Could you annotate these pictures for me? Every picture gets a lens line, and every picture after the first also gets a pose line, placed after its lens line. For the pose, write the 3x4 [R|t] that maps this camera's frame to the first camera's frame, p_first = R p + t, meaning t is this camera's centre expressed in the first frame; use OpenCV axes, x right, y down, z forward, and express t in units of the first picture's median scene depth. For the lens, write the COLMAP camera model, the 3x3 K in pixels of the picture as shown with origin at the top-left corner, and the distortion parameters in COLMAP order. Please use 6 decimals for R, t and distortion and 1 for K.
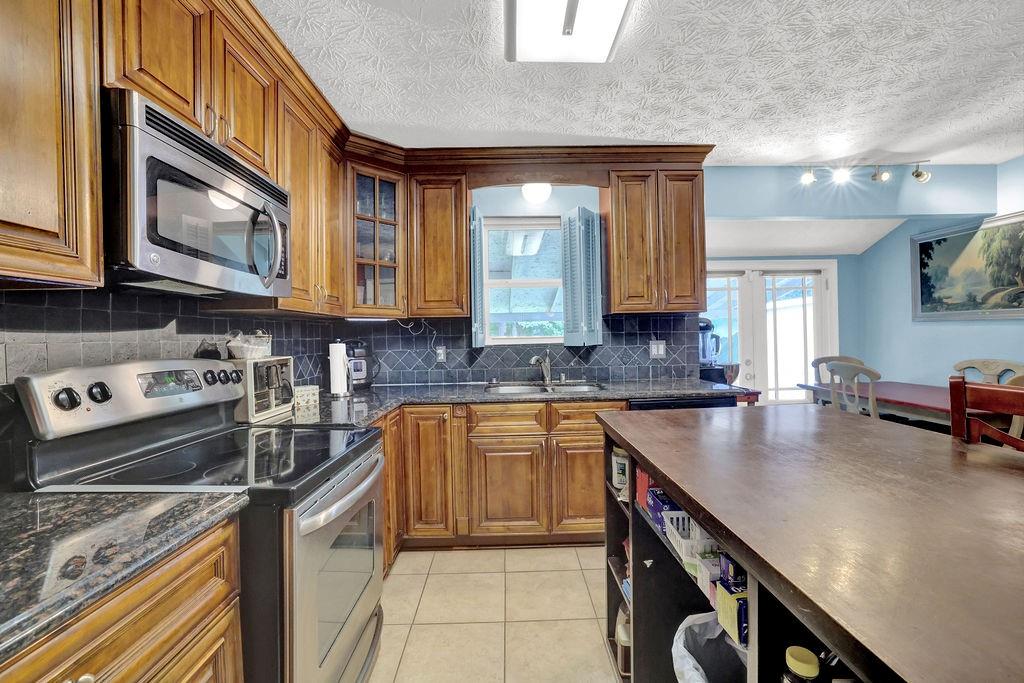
lens RADIAL K [[456.0, 0, 512.2], [0, 456.0, 342.2], [0, 0, 1]] dist [-0.014811, 0.006885]
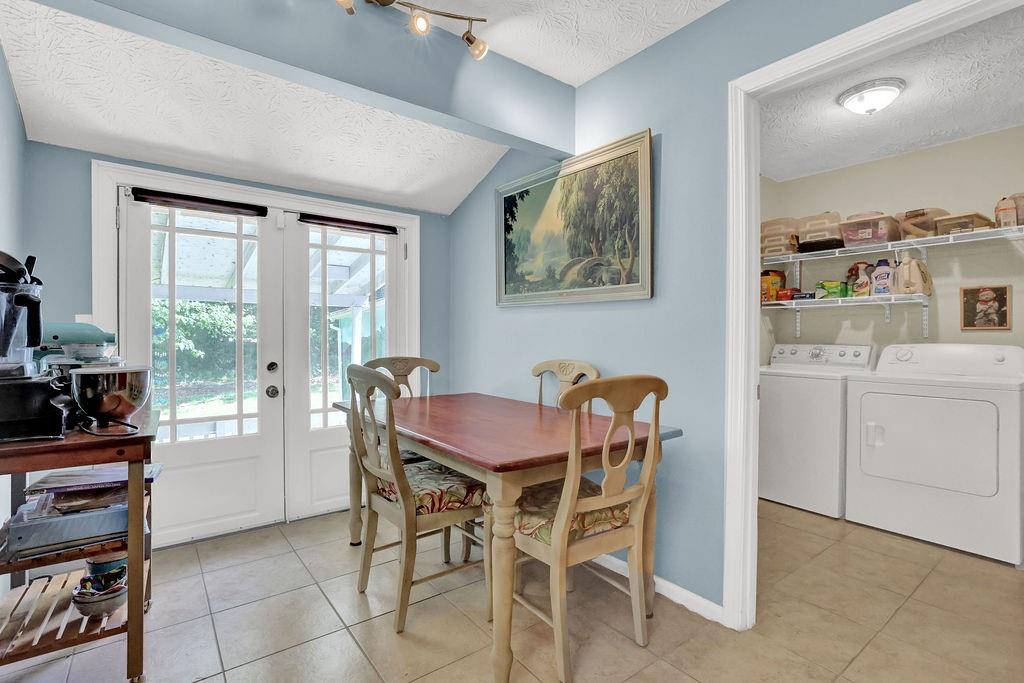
lens RADIAL K [[500.2, 0, 512.9], [0, 500.2, 344.0], [0, 0, 1]] dist [-0.009406, 0.011377]
pose [[0.813286, 0.017580, 0.581599, 0.485434], [-0.011387, 0.999833, -0.014299, 0.023879], [-0.581753, 0.005006, 0.813350, 0.375358]]
